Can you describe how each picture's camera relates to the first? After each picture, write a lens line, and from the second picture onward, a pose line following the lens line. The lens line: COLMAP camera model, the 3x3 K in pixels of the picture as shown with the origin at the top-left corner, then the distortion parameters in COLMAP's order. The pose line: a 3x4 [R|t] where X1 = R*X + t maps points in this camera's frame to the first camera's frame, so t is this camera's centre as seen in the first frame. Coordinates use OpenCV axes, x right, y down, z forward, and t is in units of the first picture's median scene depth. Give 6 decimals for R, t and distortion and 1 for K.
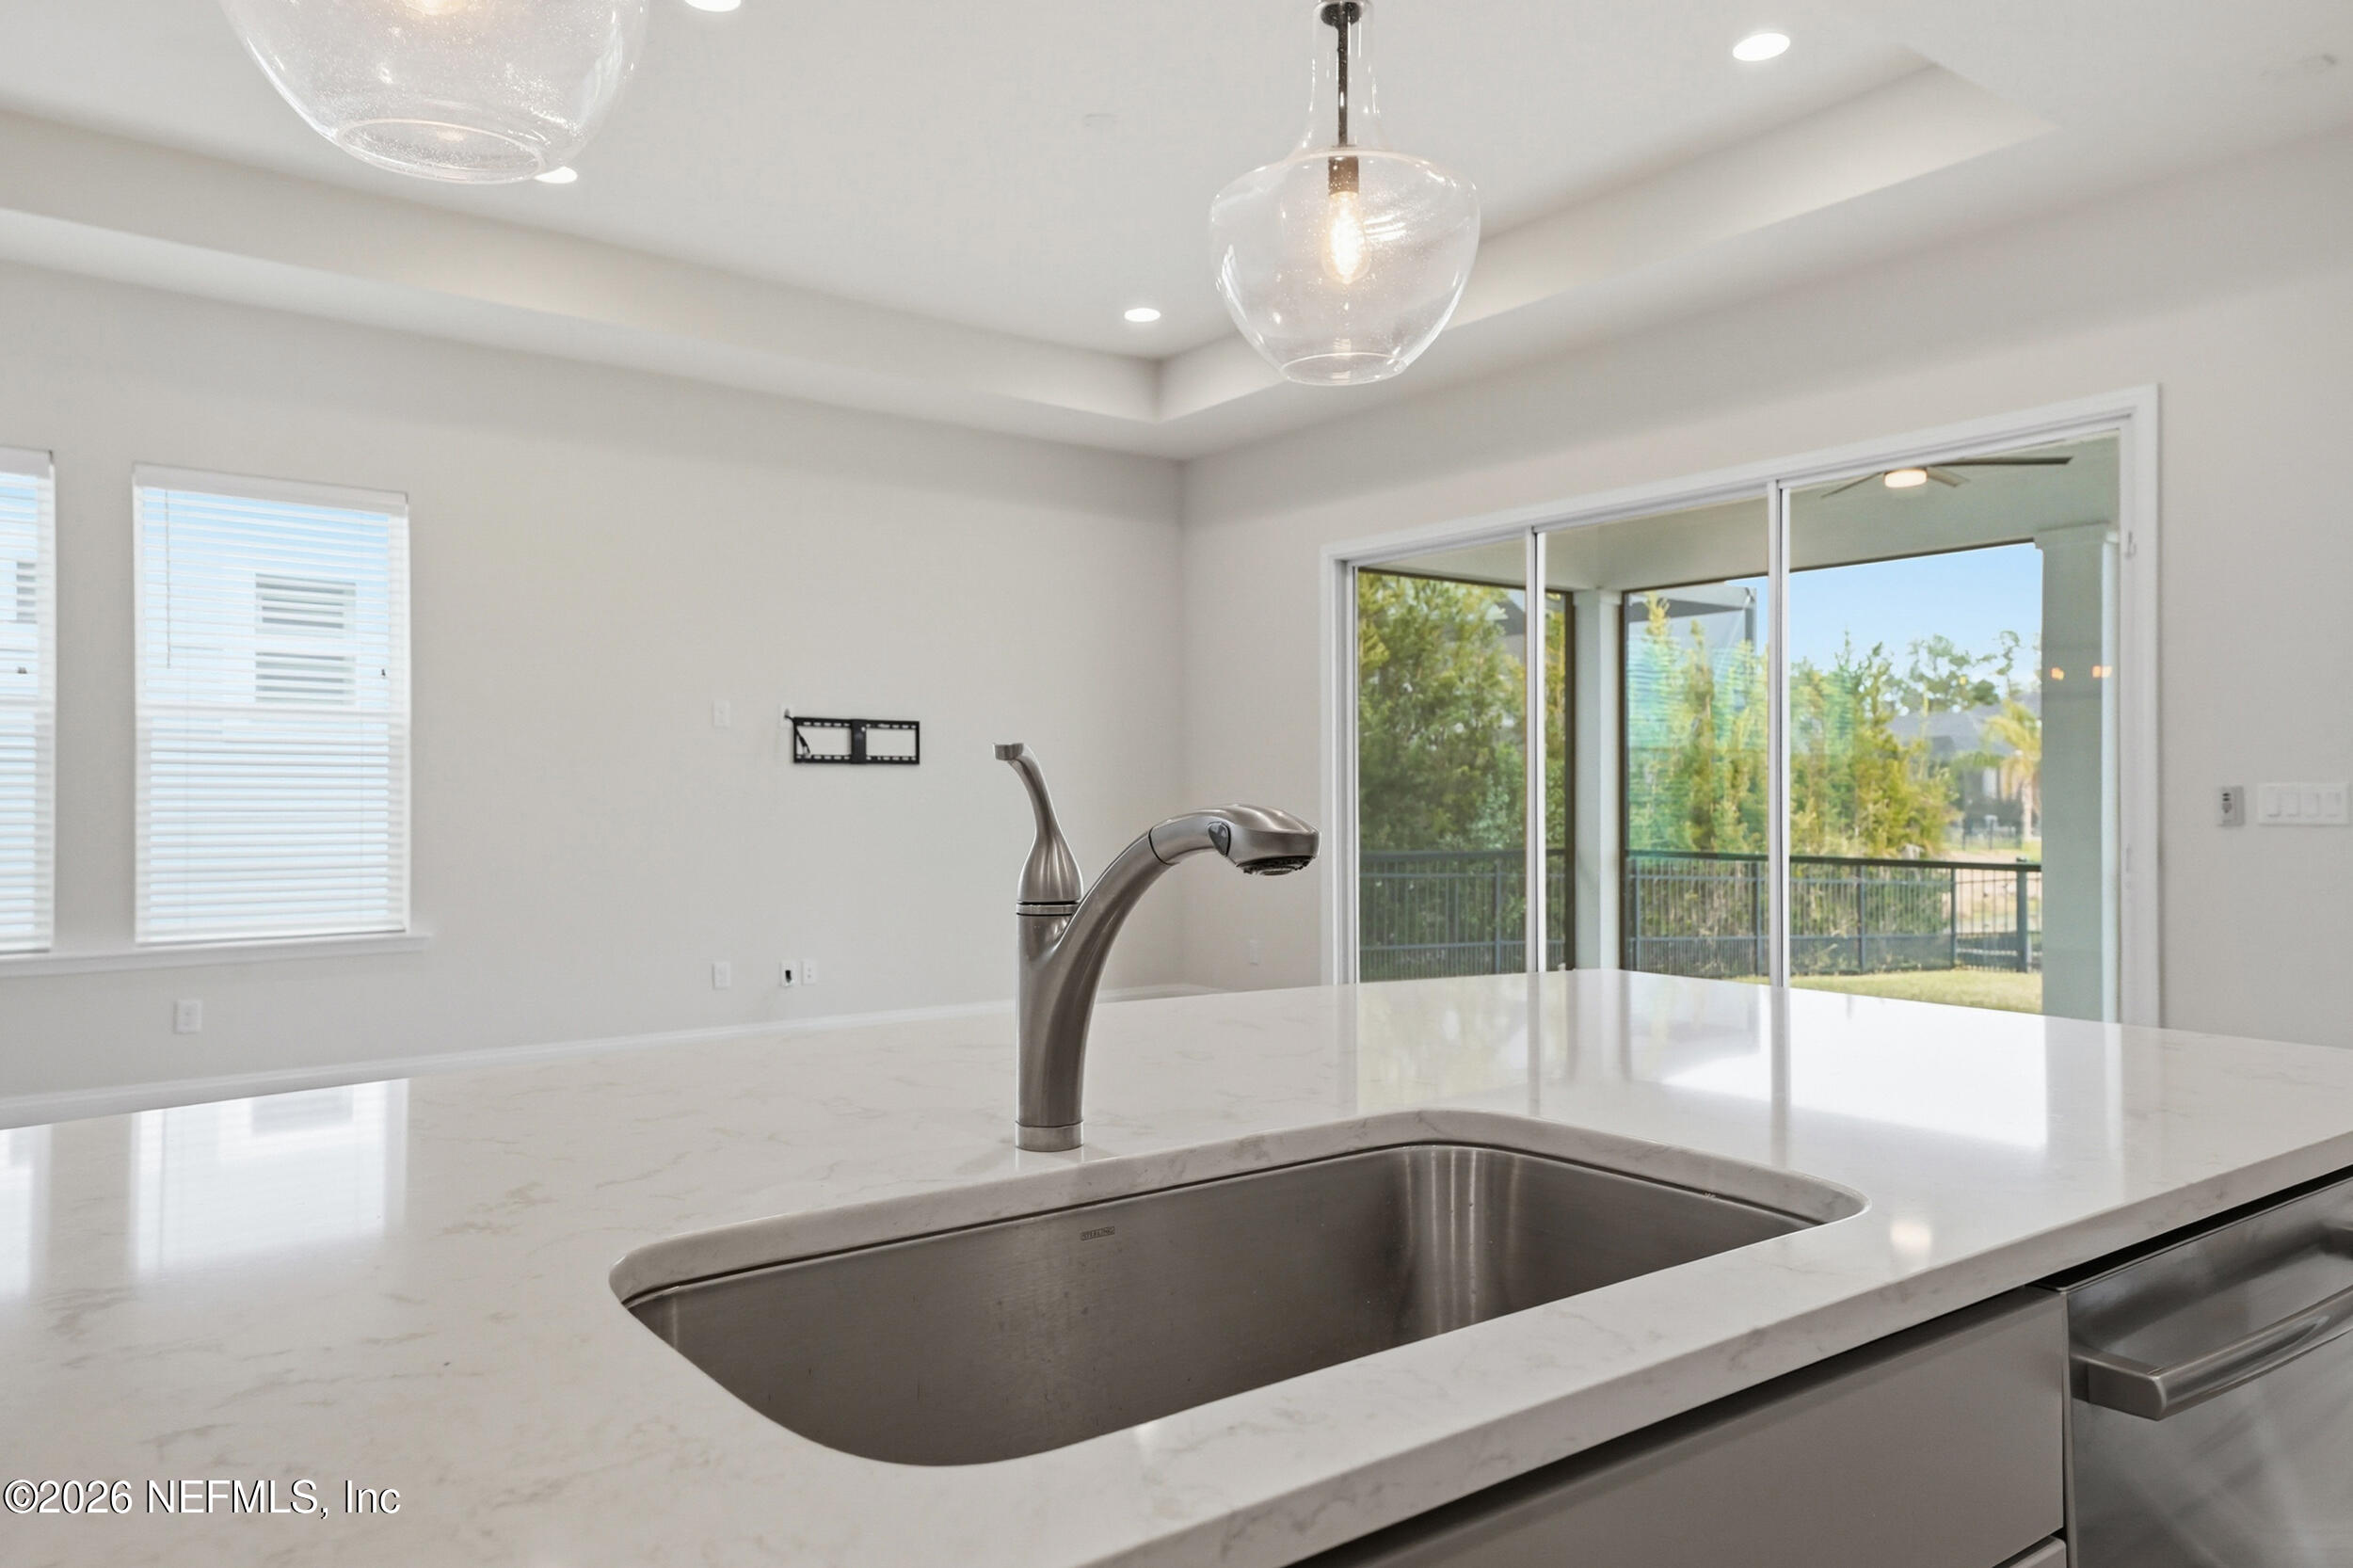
lens RADIAL K [[1538.0, 0, 1176.5], [0, 1538.0, 784.0], [0, 0, 1]] dist [0.052576, -0.001000]
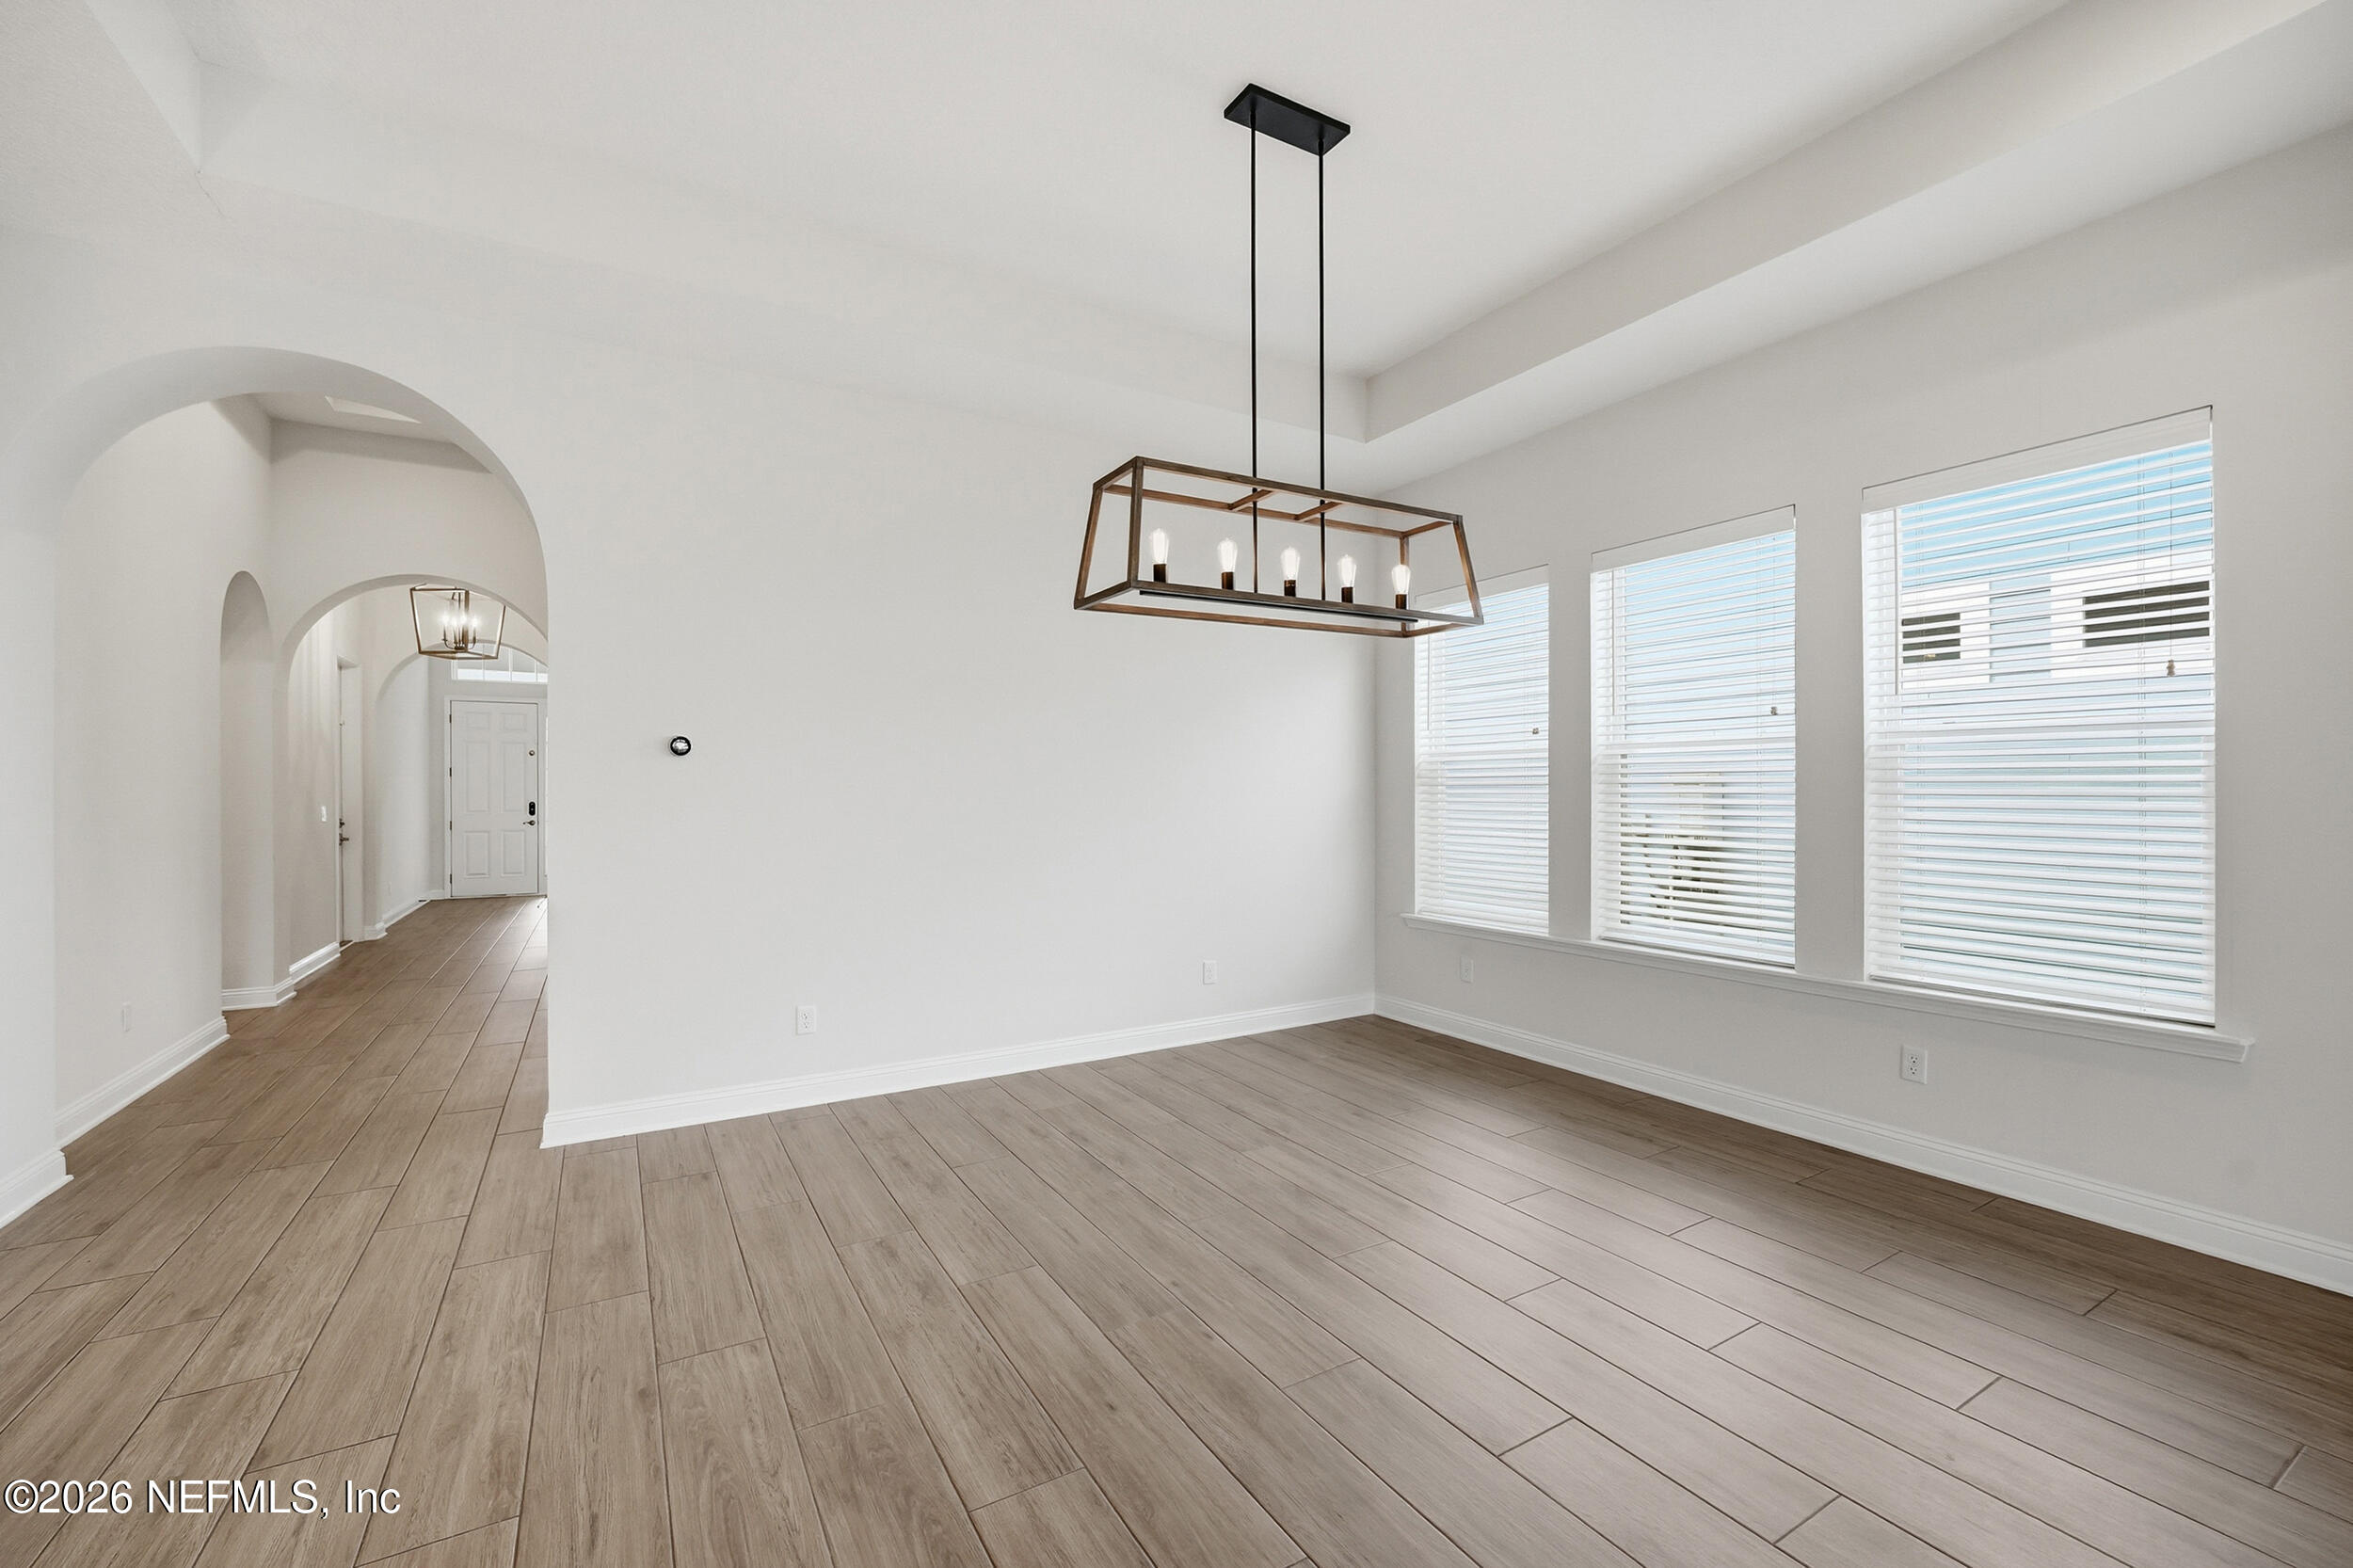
lens RADIAL K [[974.7, 0, 1173.4], [0, 974.7, 784.4], [0, 0, 1]] dist [-0.003945, -0.000029]
pose [[-0.111359, -0.003181, -0.993775, -0.005305], [0.011638, 0.999922, -0.004505, -0.011650], [0.993712, -0.012067, -0.111313, 0.364820]]
